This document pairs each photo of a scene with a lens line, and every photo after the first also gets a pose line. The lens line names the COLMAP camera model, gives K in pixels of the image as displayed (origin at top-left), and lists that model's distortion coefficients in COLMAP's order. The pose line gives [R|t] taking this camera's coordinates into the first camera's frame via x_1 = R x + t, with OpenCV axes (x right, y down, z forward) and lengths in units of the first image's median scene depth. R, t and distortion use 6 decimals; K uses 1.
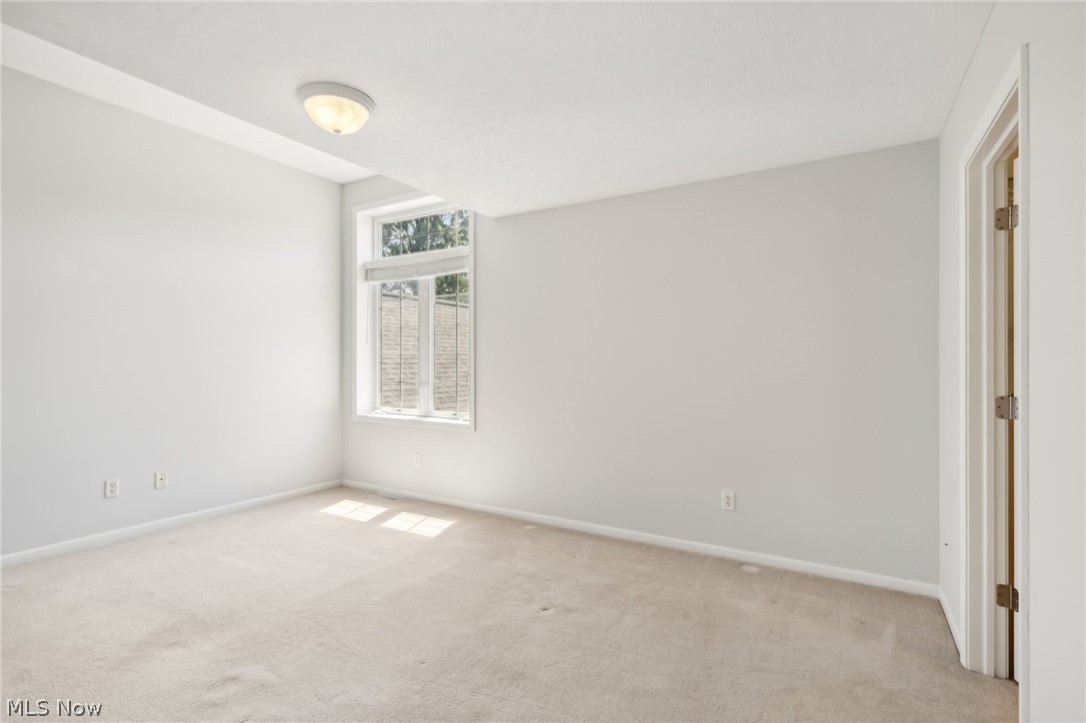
lens RADIAL K [[518.7, 0, 541.9], [0, 518.7, 363.4], [0, 0, 1]] dist [-0.006658, -0.000303]
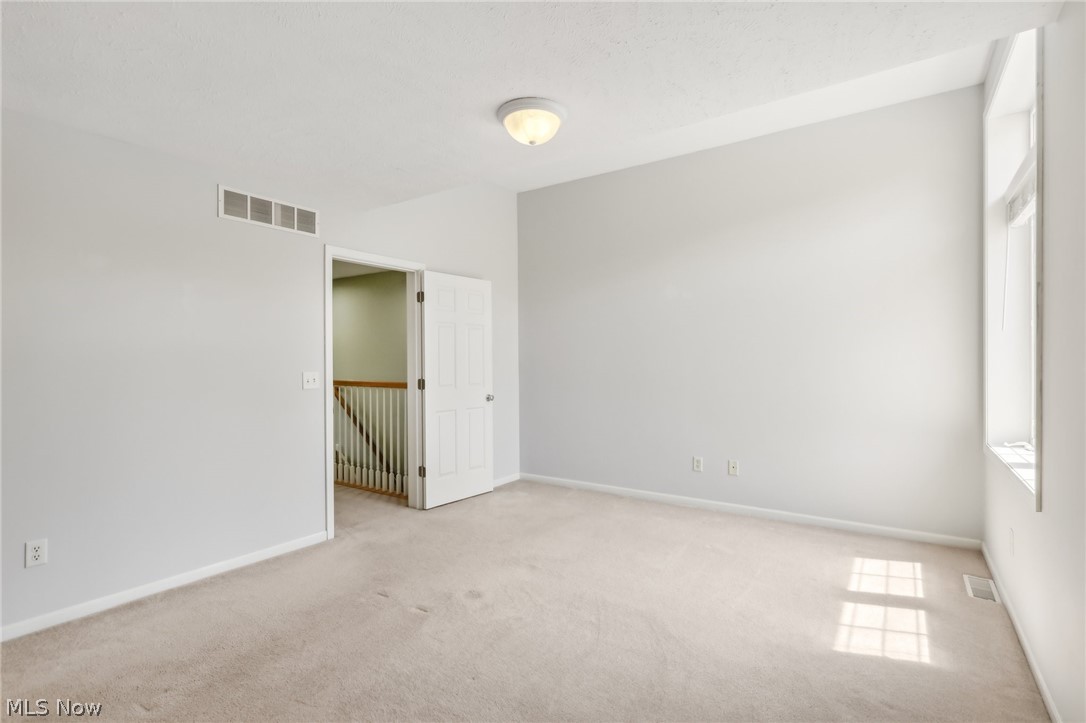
lens RADIAL K [[518.7, 0, 541.7], [0, 518.7, 362.1], [0, 0, 1]] dist [-0.006658, -0.000303]
pose [[-0.078135, -0.002418, -0.996940, 0.399787], [0.003256, 0.999991, -0.002681, 0.000882], [0.996937, -0.003456, -0.078127, 0.679036]]
